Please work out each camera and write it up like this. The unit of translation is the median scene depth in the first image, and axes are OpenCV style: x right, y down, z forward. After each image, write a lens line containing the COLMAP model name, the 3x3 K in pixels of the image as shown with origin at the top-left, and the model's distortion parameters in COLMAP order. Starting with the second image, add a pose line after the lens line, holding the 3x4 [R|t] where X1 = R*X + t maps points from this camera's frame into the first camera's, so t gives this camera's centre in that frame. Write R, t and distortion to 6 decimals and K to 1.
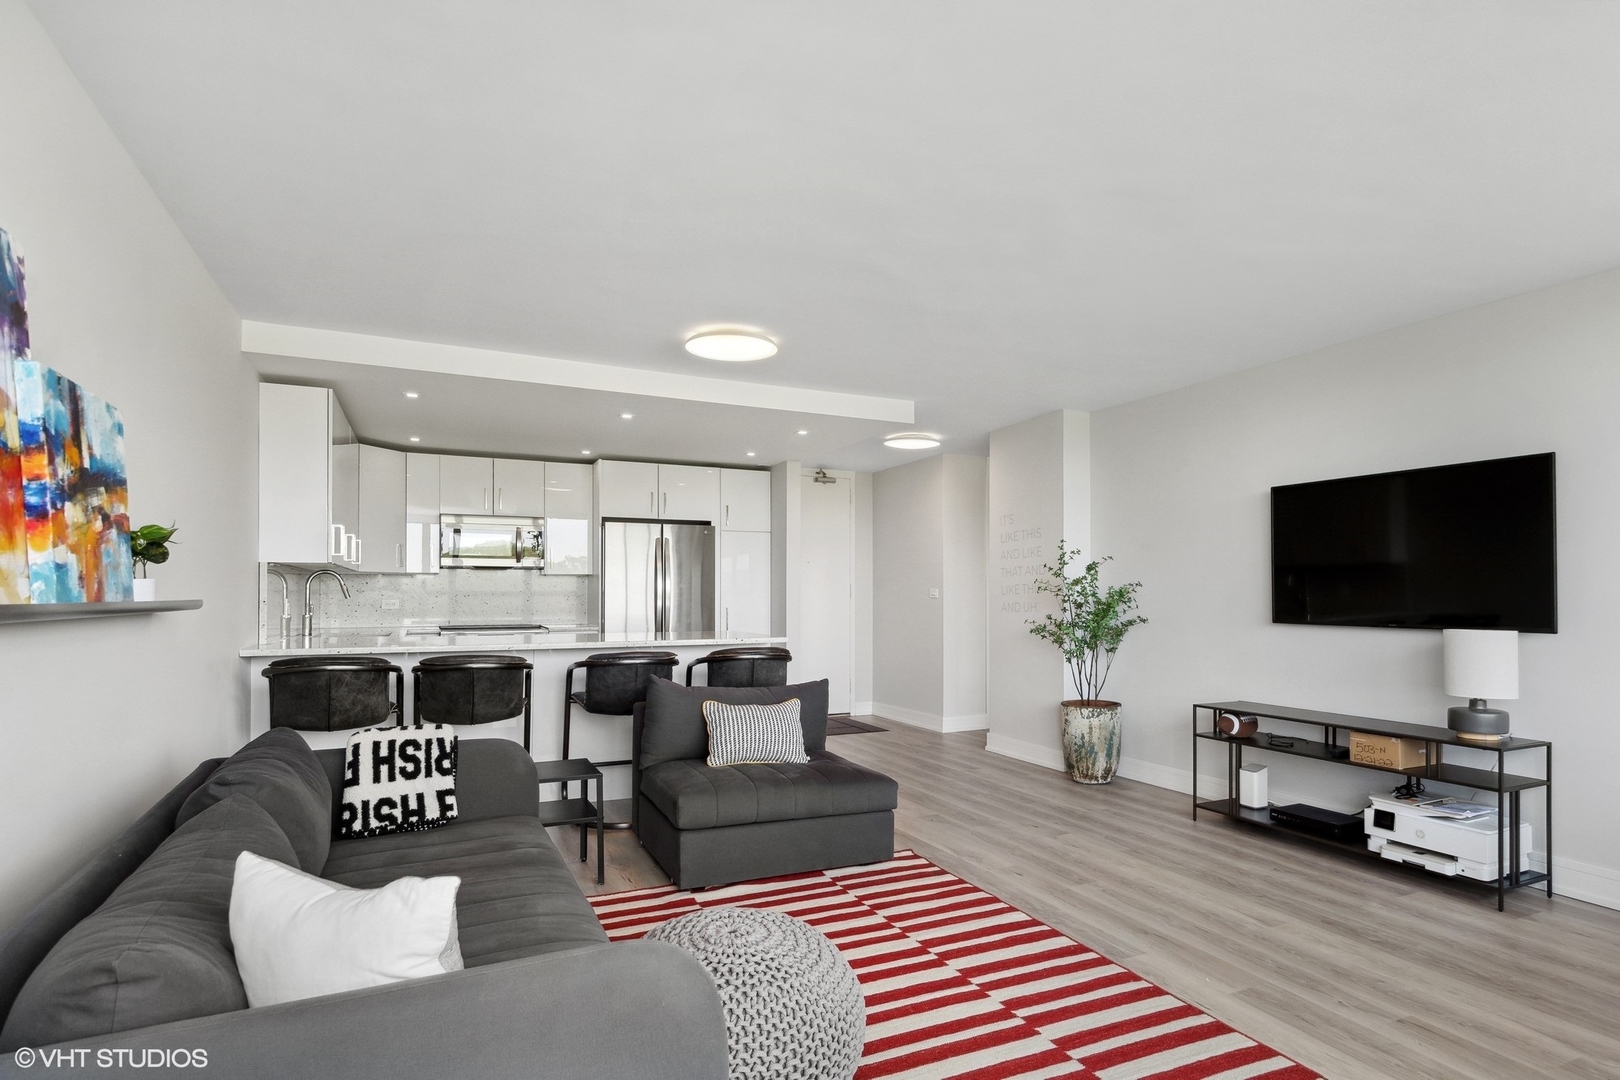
lens RADIAL K [[860.8, 0, 839.5], [0, 860.8, 589.2], [0, 0, 1]] dist [0.014451, 0.000102]
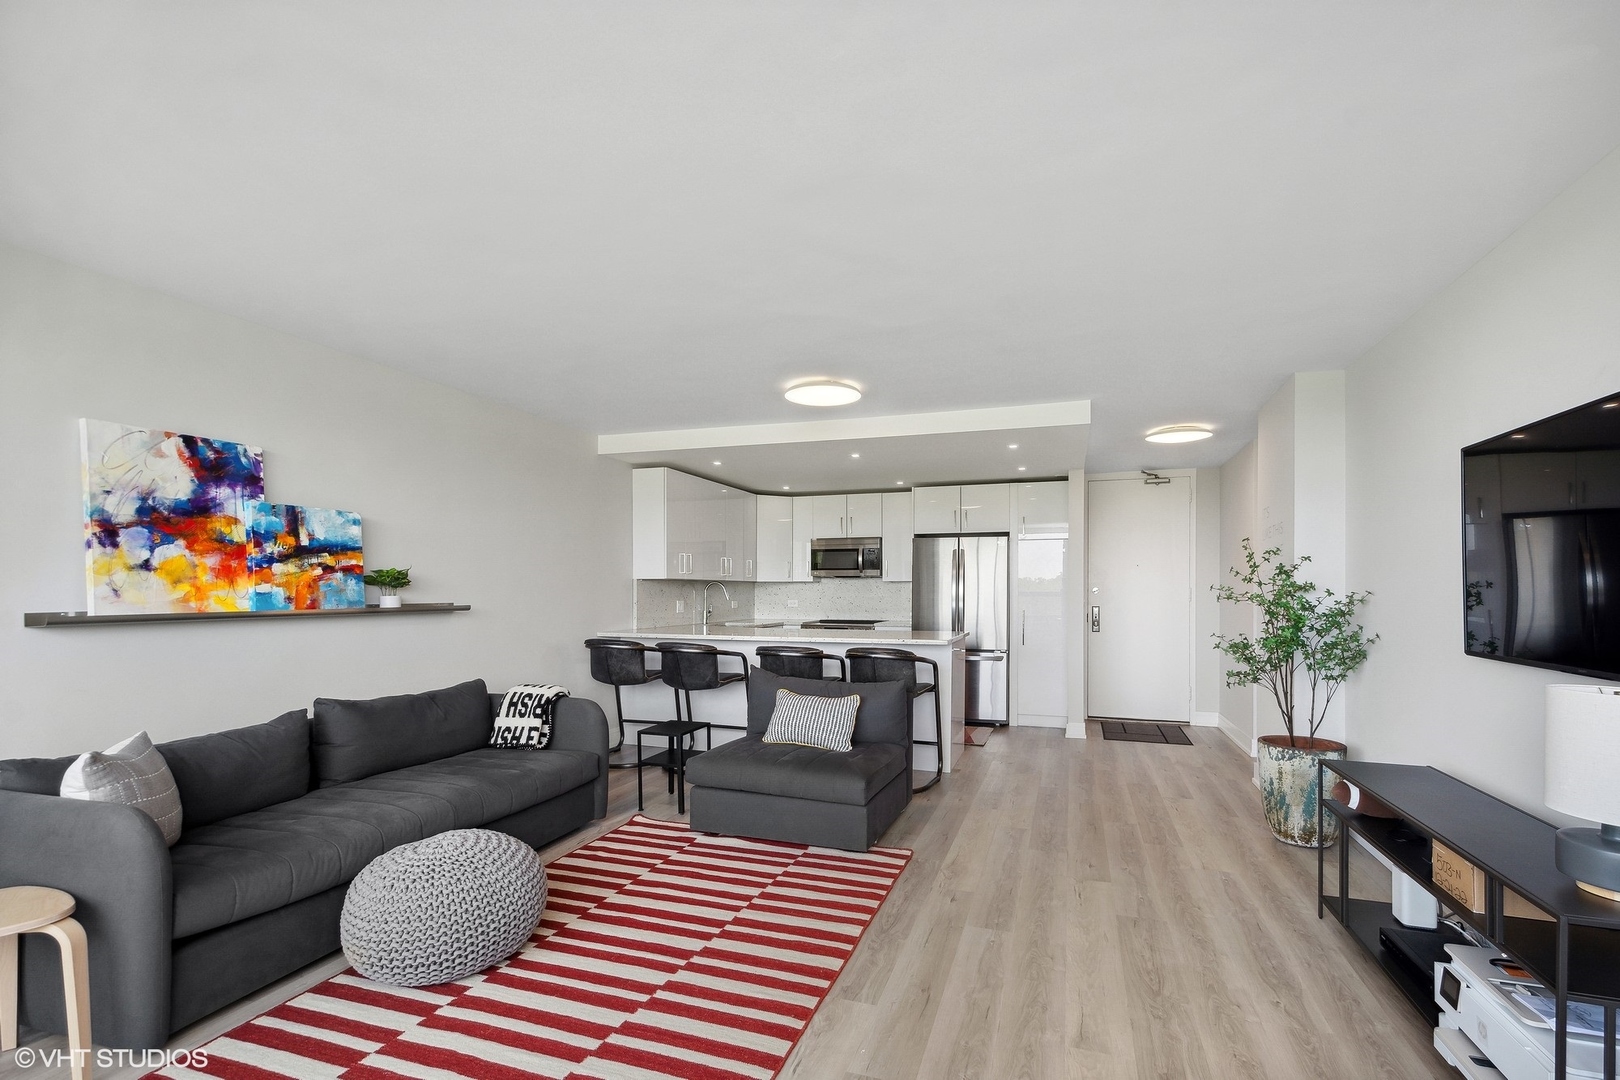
lens RADIAL K [[727.5, 0, 821.1], [0, 727.5, 591.2], [0, 0, 1]] dist [0.021401, 0.000057]
pose [[0.716446, 0.000608, -0.697642, 0.645881], [0.004309, 0.999977, 0.005297, -0.016846], [0.697629, -0.006801, 0.716427, 0.306723]]
